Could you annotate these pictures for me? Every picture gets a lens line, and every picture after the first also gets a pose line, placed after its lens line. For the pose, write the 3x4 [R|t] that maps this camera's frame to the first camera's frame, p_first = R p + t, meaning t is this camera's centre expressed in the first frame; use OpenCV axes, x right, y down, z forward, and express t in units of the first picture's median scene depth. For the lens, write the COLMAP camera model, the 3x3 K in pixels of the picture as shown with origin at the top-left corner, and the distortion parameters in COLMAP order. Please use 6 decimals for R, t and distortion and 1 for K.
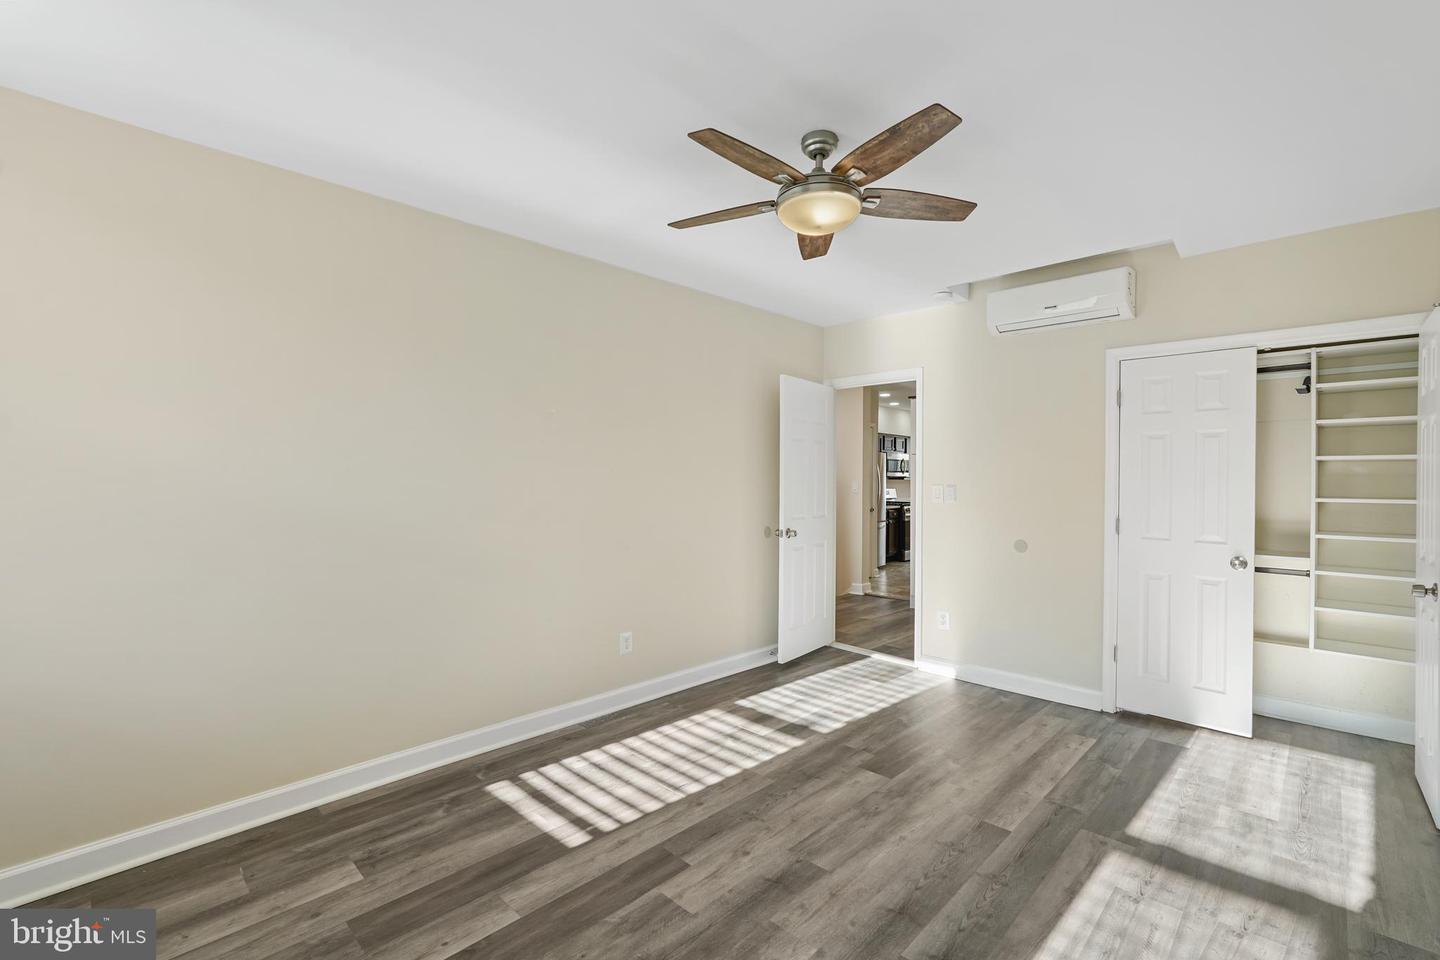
lens RADIAL K [[636.5, 0, 718.4], [0, 636.5, 478.3], [0, 0, 1]] dist [-0.009892, 0.001710]
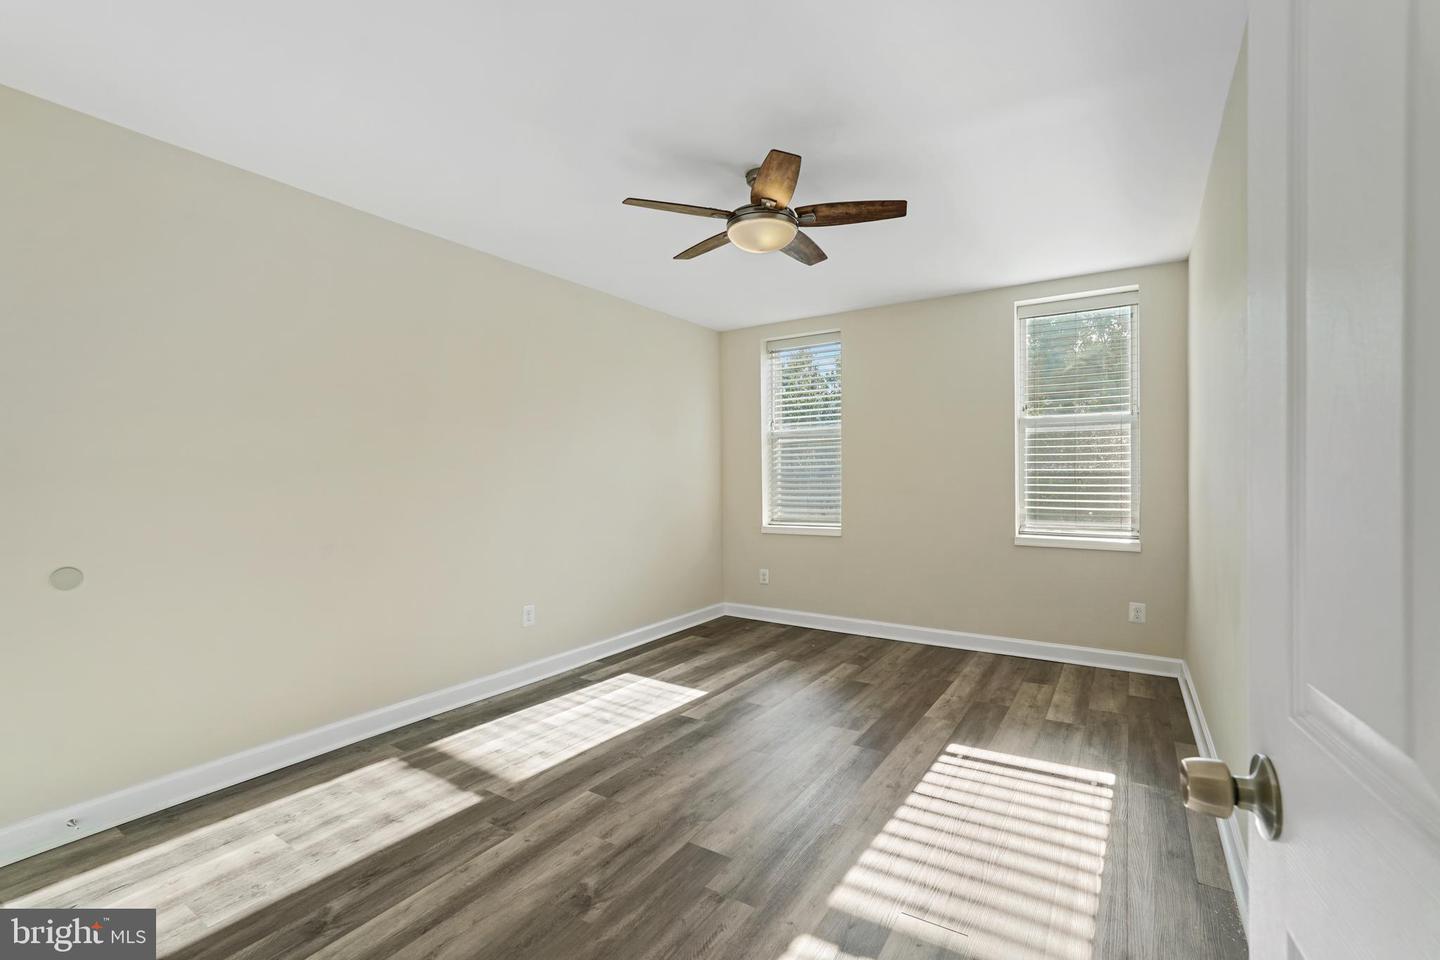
lens RADIAL K [[636.5, 0, 723.3], [0, 636.5, 484.4], [0, 0, 1]] dist [-0.009892, 0.001710]
pose [[-0.979414, 0.007458, -0.201726, 0.466095], [0.007323, 0.999972, 0.001415, 0.051523], [0.201731, -0.000091, -0.979441, 2.139945]]
